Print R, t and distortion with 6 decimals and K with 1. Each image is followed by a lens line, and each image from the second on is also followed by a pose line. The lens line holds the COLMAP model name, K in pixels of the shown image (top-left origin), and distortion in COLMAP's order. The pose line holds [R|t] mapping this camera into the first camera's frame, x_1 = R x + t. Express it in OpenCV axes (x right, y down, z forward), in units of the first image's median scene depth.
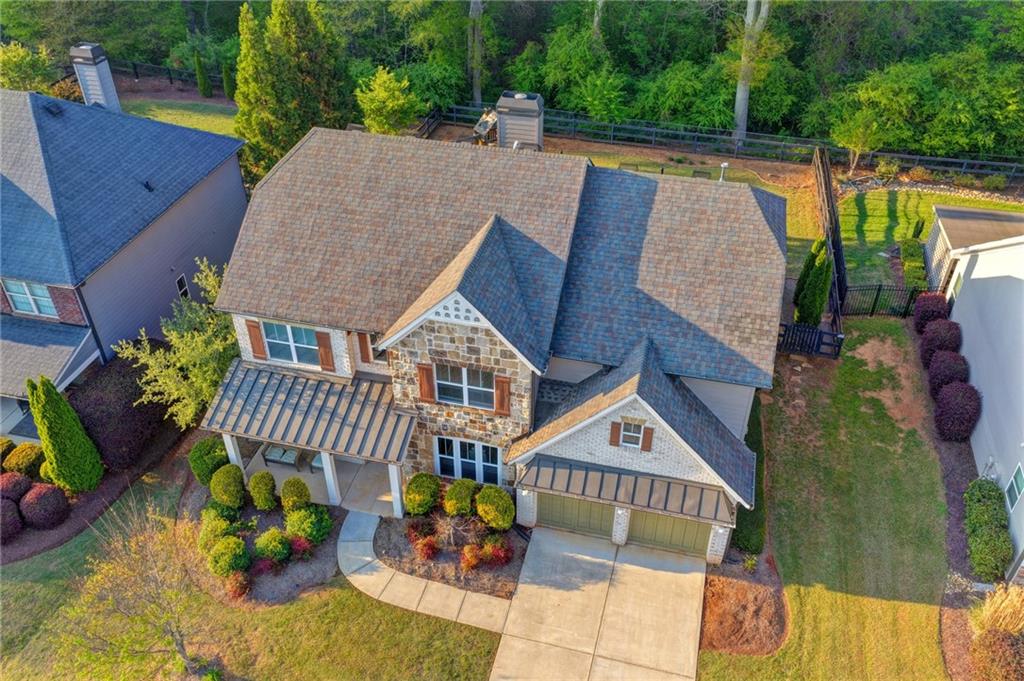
lens RADIAL K [[853.3, 0, 517.8], [0, 853.3, 352.9], [0, 0, 1]] dist [0.000212, 0.000284]
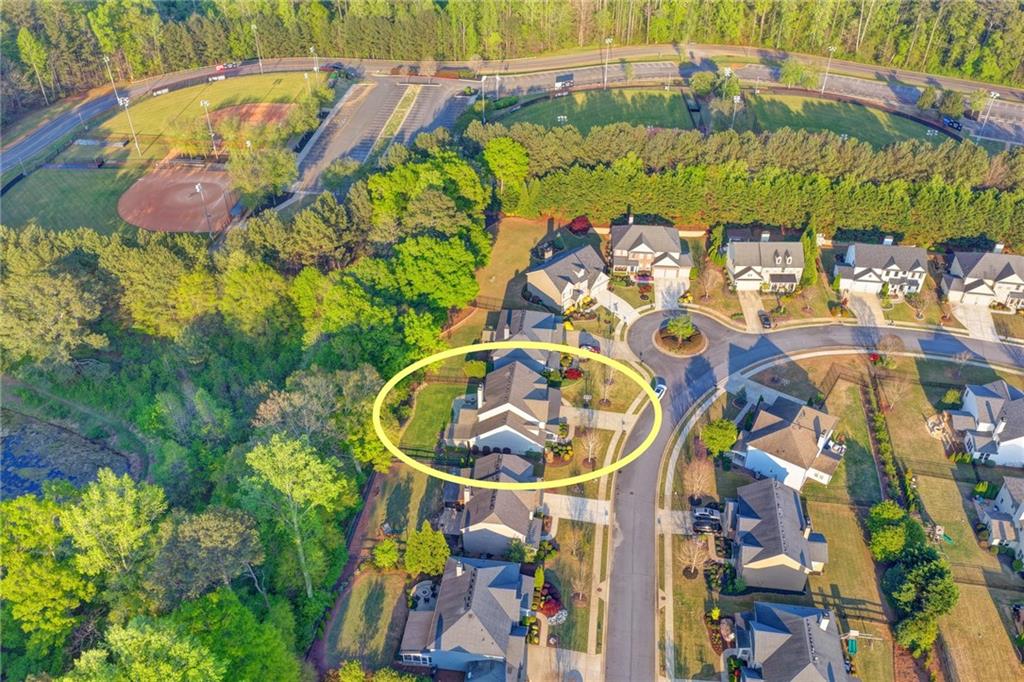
lens RADIAL K [[853.3, 0, 517.8], [0, 853.3, 353.4], [0, 0, 1]] dist [0.000212, 0.000284]
pose [[-0.116069, -0.623350, 0.773281, -3.819188], [0.601884, 0.575173, 0.553995, -3.759099], [-0.790103, 0.529727, 0.308425, -1.243033]]
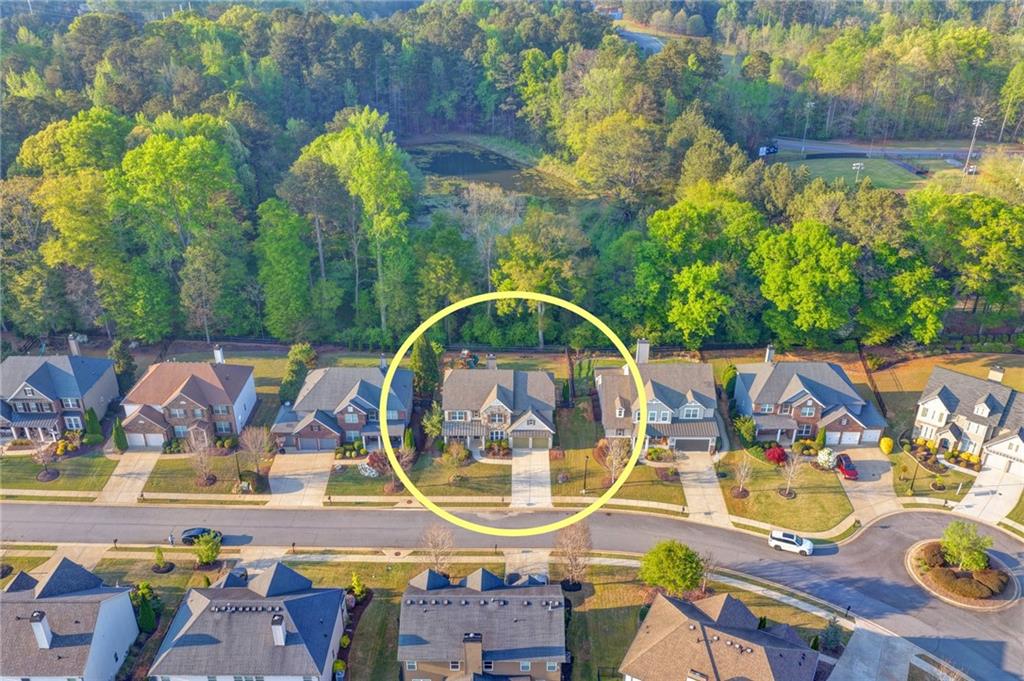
lens RADIAL K [[853.3, 0, 517.8], [0, 853.3, 352.9], [0, 0, 1]] dist [0.000212, 0.000284]
pose [[0.970955, -0.111477, 0.211704, -0.926045], [0.144720, 0.978247, -0.148625, 0.410775], [-0.190530, 0.174946, 0.965967, -3.785538]]
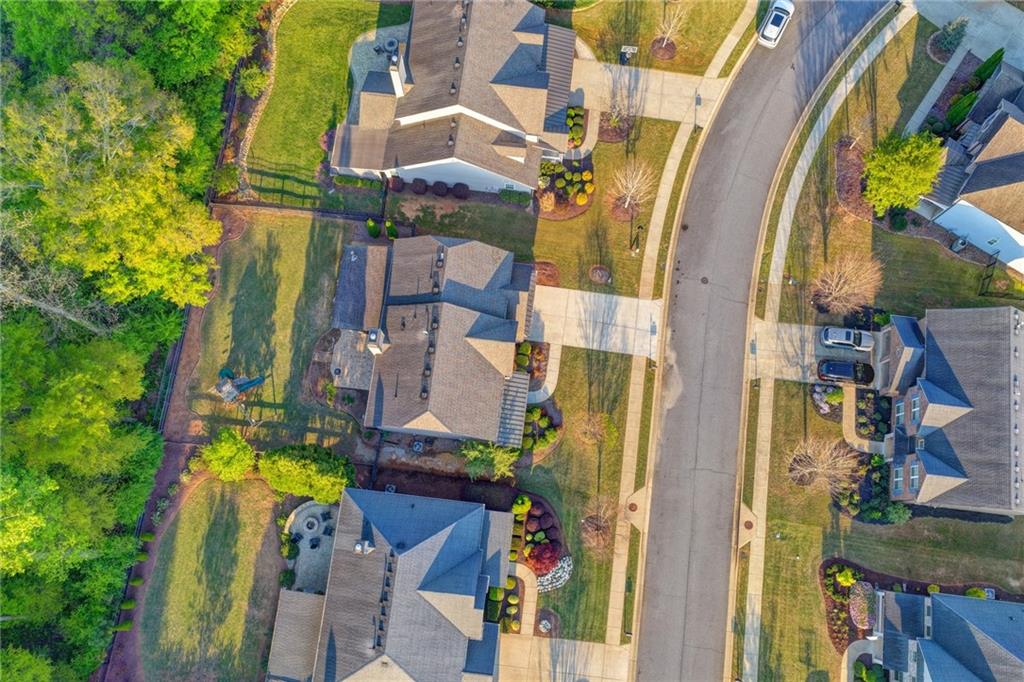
lens RADIAL K [[853.3, 0, 517.8], [0, 853.3, 353.4], [0, 0, 1]] dist [0.000212, 0.000284]
pose [[-0.120818, -0.971756, 0.202714, -0.648548], [0.604874, 0.089853, 0.791236, -2.205551], [-0.787102, 0.218212, 0.576934, -0.693132]]
